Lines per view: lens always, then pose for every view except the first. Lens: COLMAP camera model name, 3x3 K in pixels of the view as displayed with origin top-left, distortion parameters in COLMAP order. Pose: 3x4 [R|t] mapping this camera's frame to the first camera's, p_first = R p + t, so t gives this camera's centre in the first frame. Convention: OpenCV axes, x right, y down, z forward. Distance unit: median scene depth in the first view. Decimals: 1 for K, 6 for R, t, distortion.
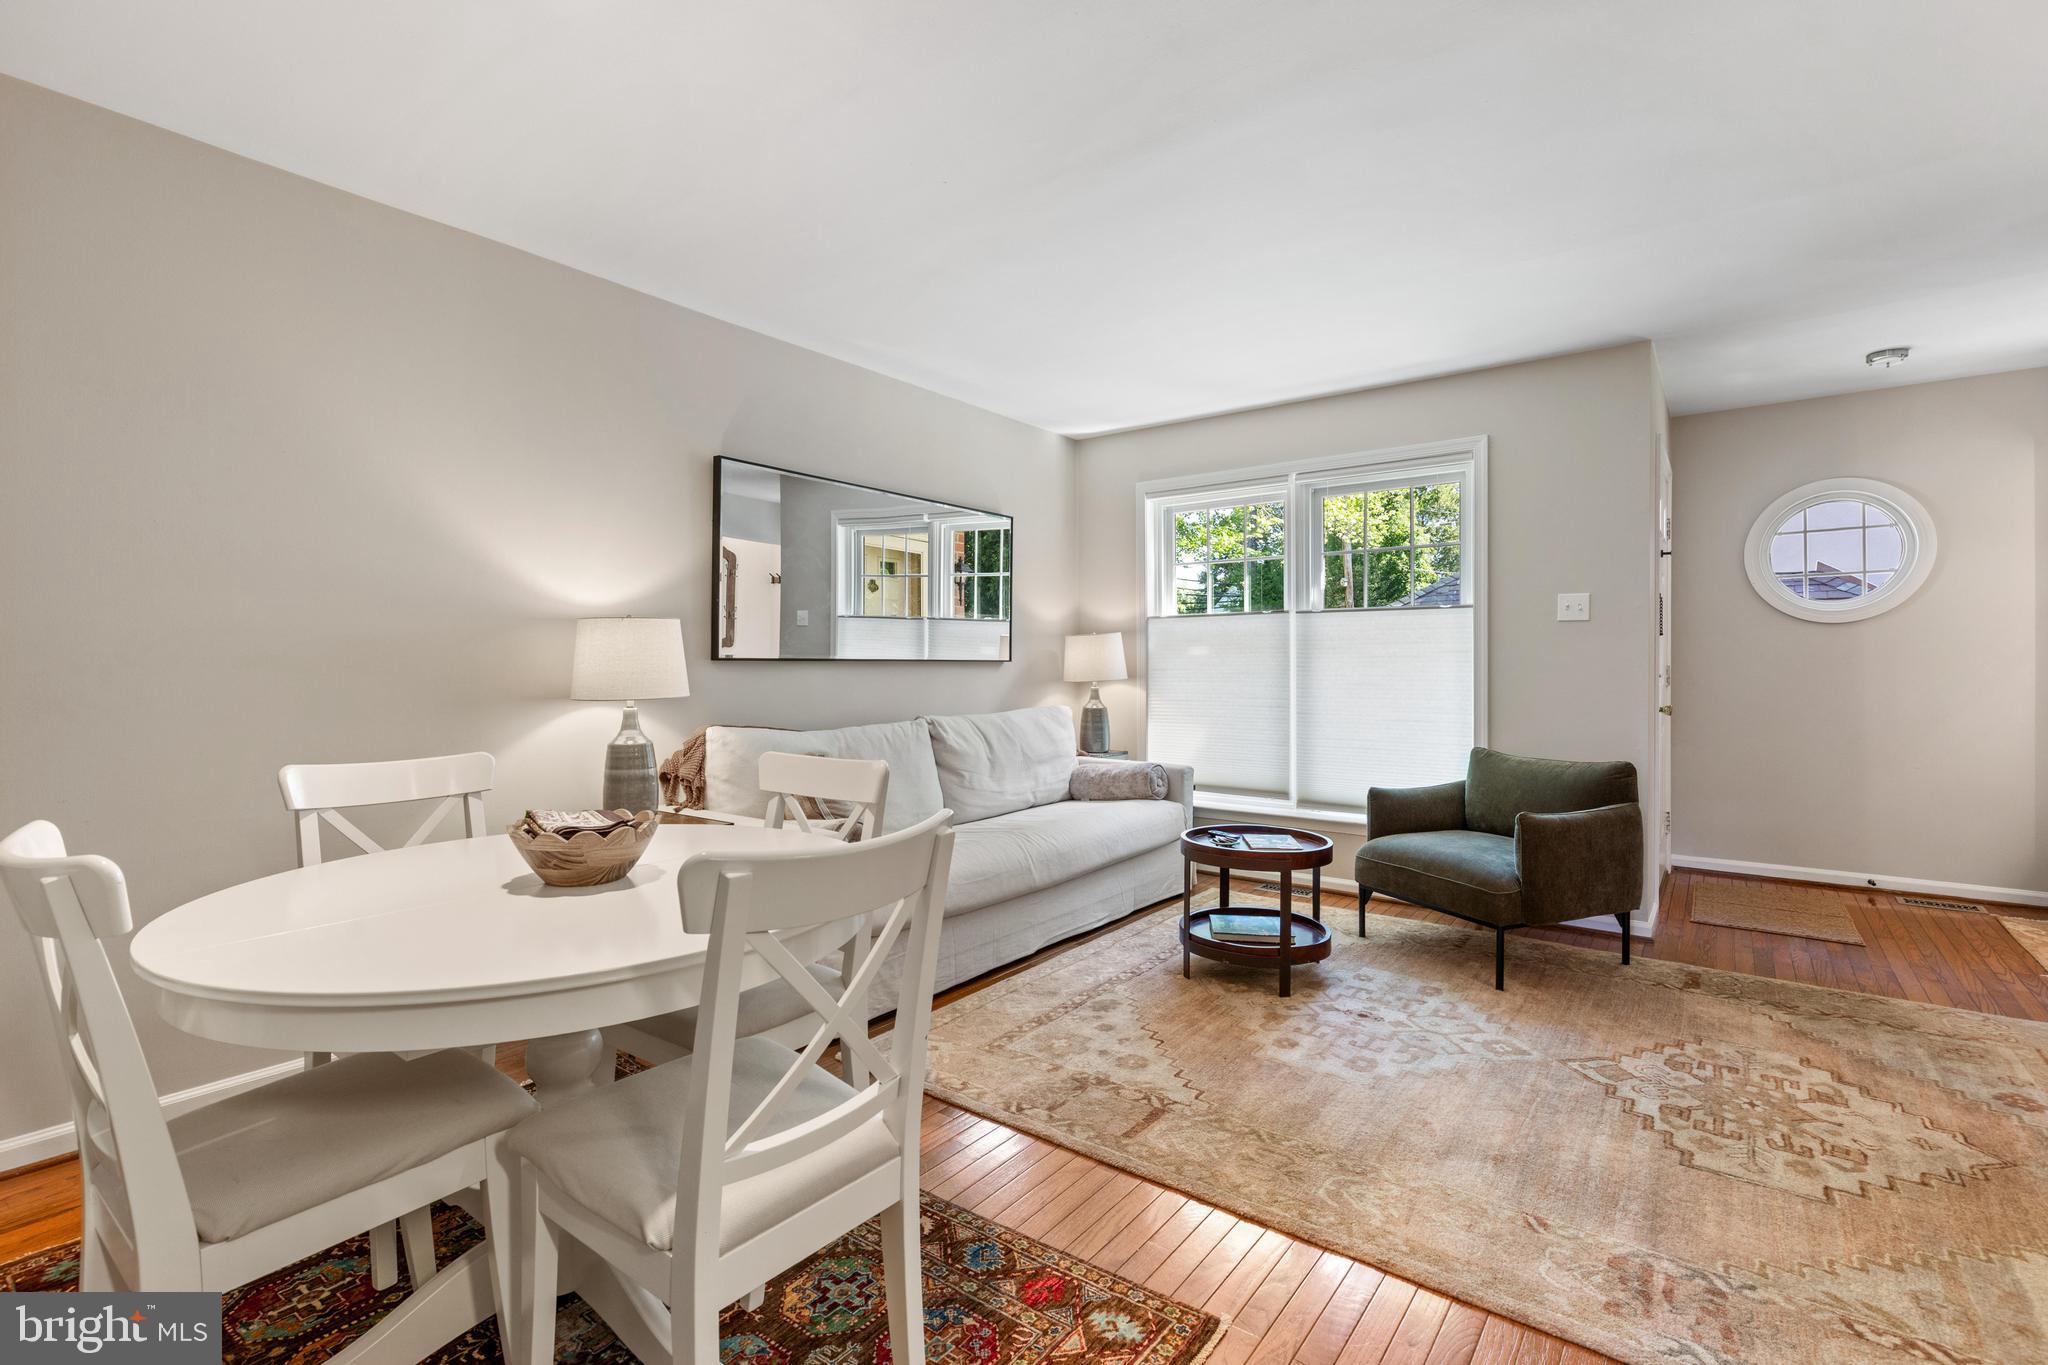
lens RADIAL K [[924.4, 0, 1032.1], [0, 924.4, 666.6], [0, 0, 1]] dist [0.005819, -0.000809]
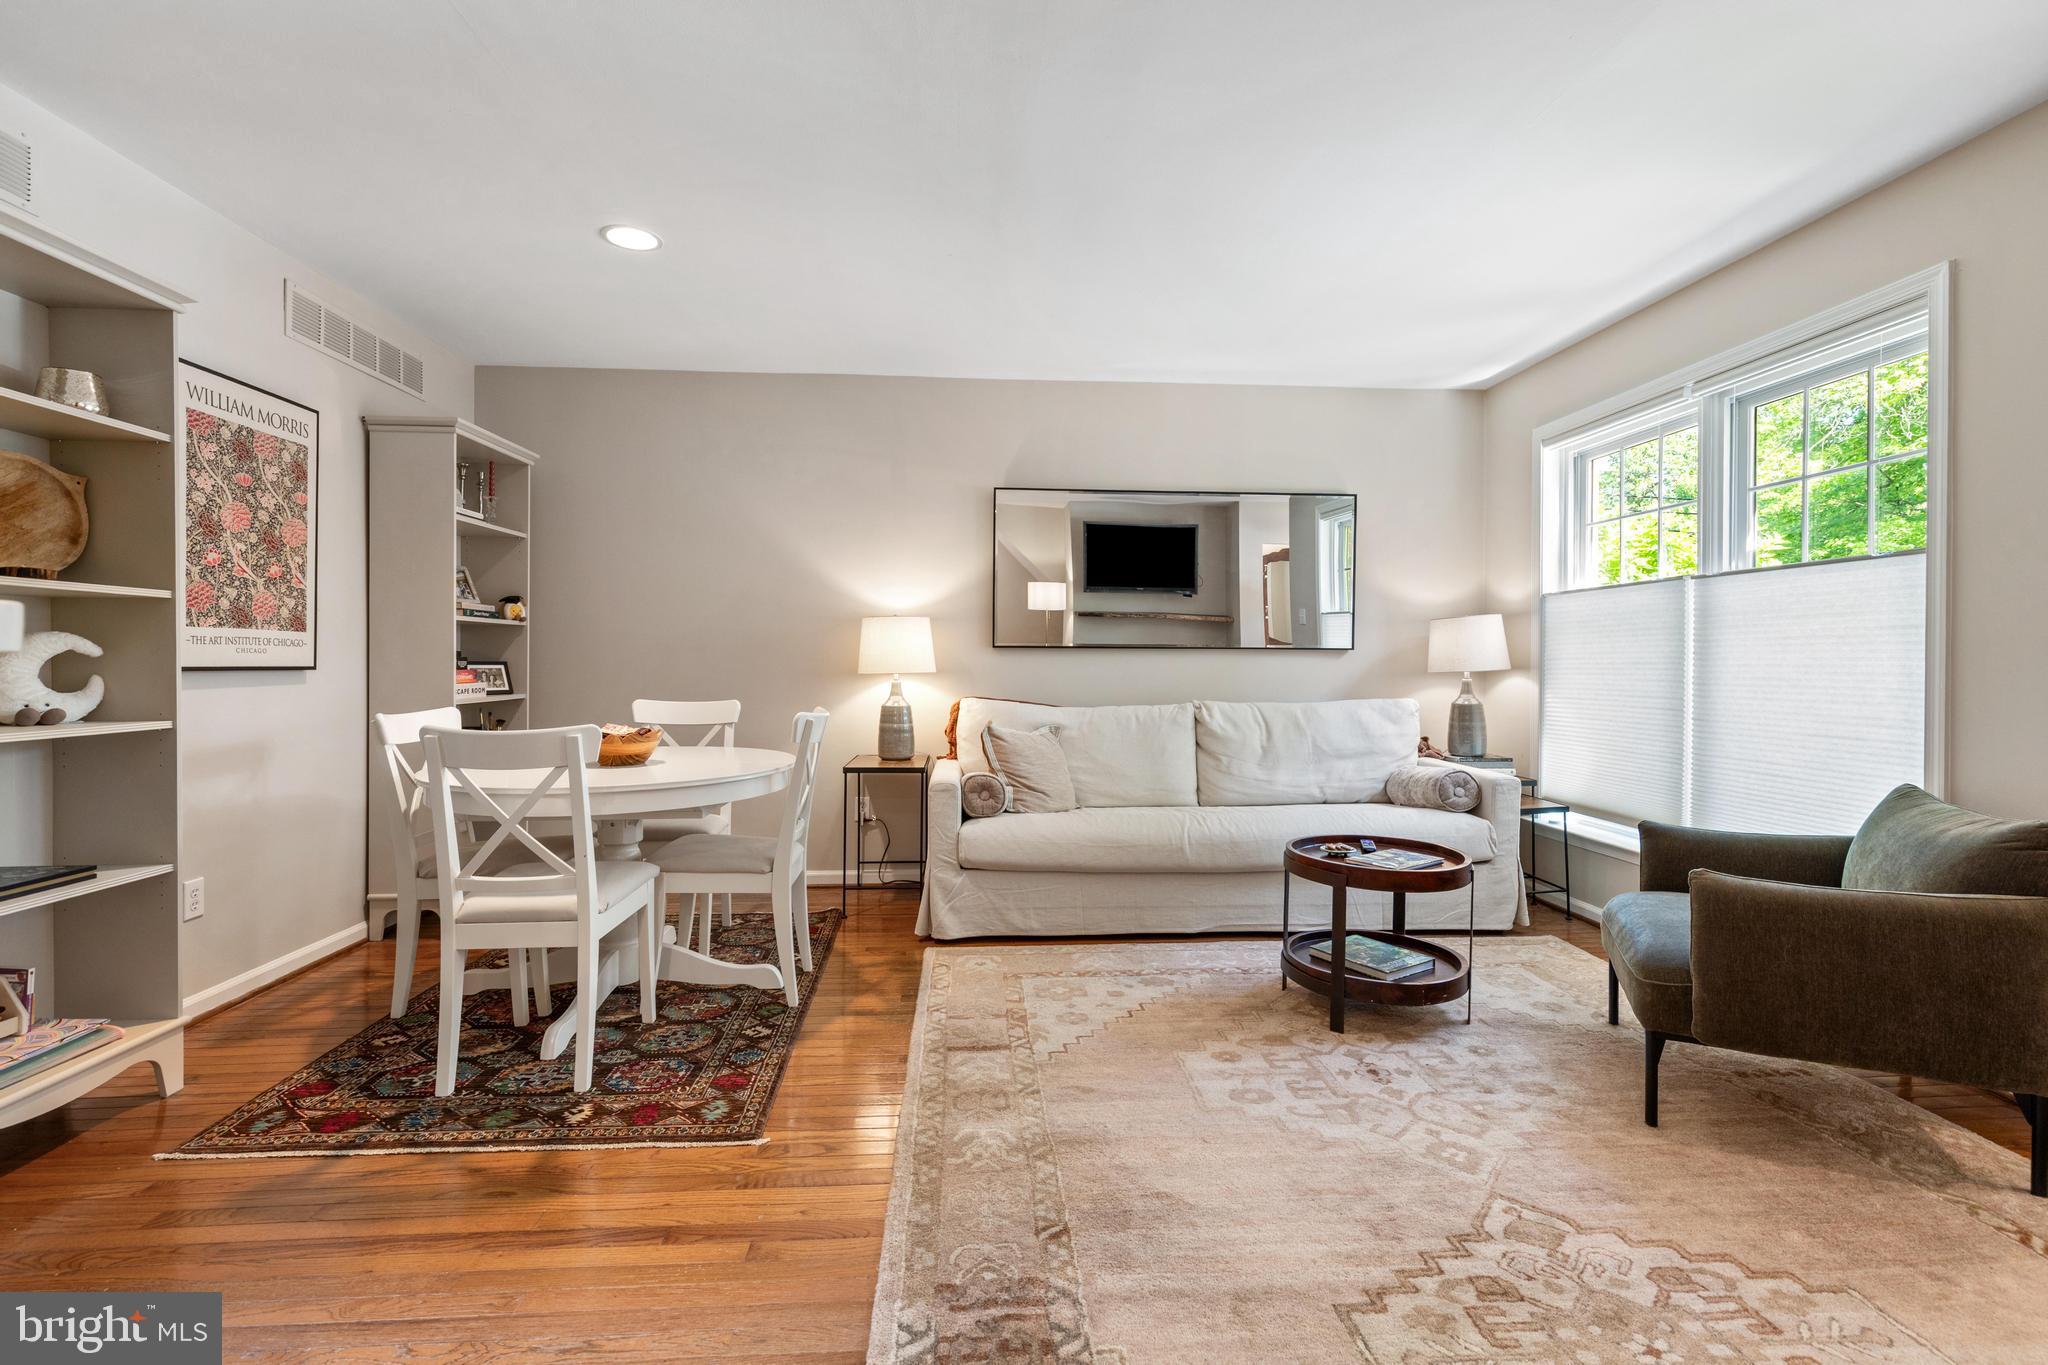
lens RADIAL K [[924.4, 0, 1031.6], [0, 924.4, 667.6], [0, 0, 1]] dist [0.005819, -0.000809]
pose [[0.658839, 0.009330, -0.752226, 0.756455], [-0.006390, 0.999956, 0.006805, 0.013659], [0.752257, 0.000323, 0.658870, 0.224736]]
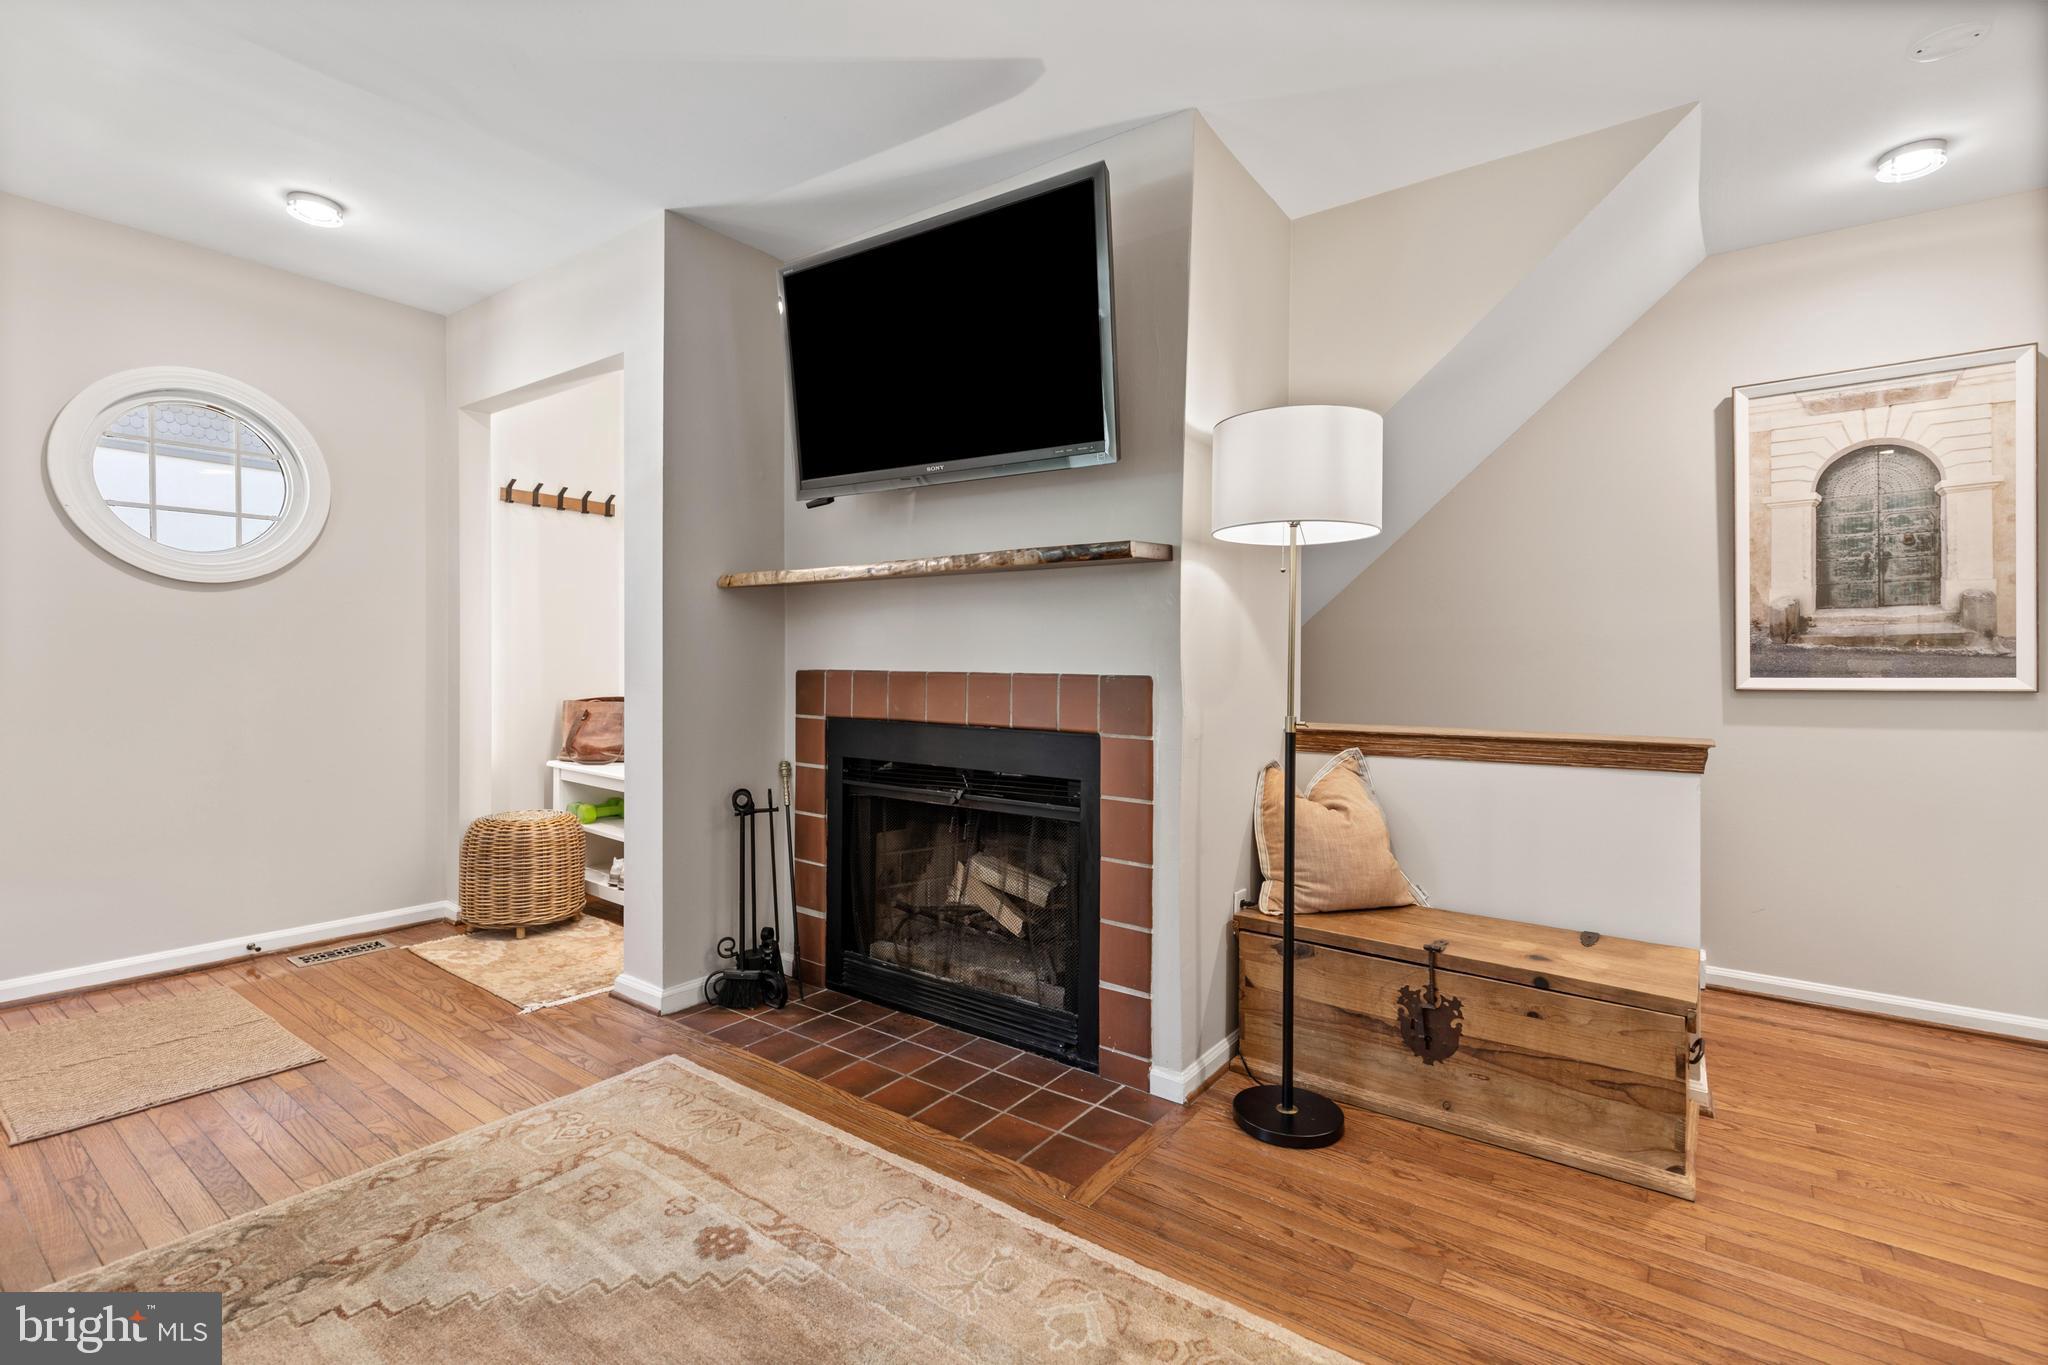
lens RADIAL K [[924.4, 0, 1027.4], [0, 924.4, 674.4], [0, 0, 1]] dist [0.005819, -0.000809]
pose [[-0.010940, -0.008867, 0.999901, 0.273244], [-0.008949, 0.999921, 0.008769, 0.015249], [-0.999900, -0.008853, -0.011018, 0.615071]]
